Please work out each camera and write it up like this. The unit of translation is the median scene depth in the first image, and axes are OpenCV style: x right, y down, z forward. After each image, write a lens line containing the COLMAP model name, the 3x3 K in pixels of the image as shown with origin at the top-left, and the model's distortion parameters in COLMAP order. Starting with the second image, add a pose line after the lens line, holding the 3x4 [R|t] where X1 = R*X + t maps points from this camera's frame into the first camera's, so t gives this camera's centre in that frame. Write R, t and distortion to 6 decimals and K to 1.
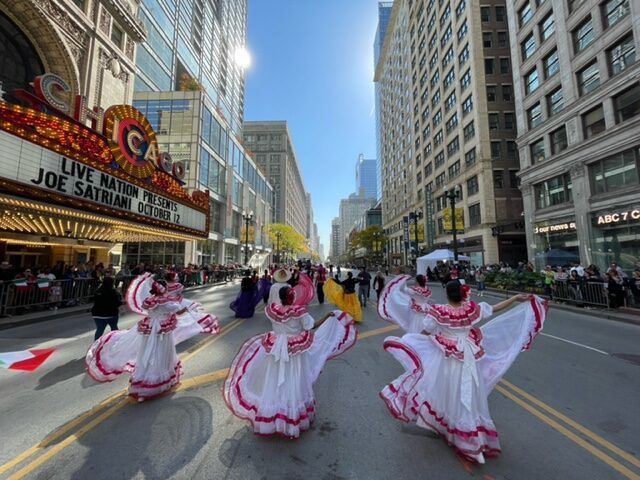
lens RADIAL K [[255.7, 0, 320.1], [0, 255.7, 237.0], [0, 0, 1]] dist [-0.004645, -0.000468]
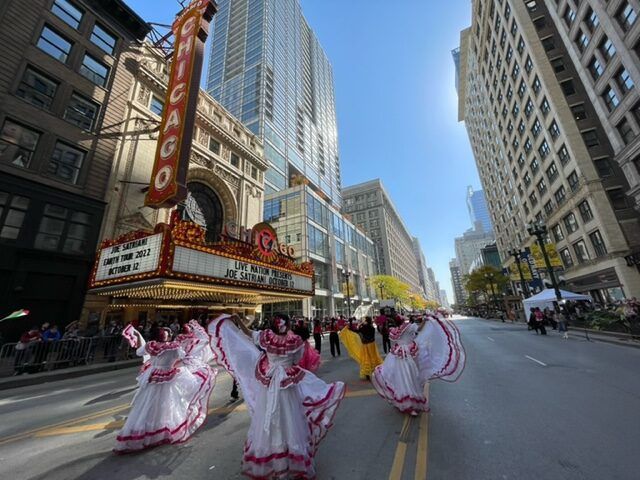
lens RADIAL K [[255.7, 0, 320.1], [0, 255.7, 237.0], [0, 0, 1]] dist [-0.004645, -0.000468]
pose [[0.903321, -0.165537, -0.395739, 0.107320], [0.085658, 0.973570, -0.211718, -0.007523], [0.420326, 0.157351, 0.893625, -0.144940]]
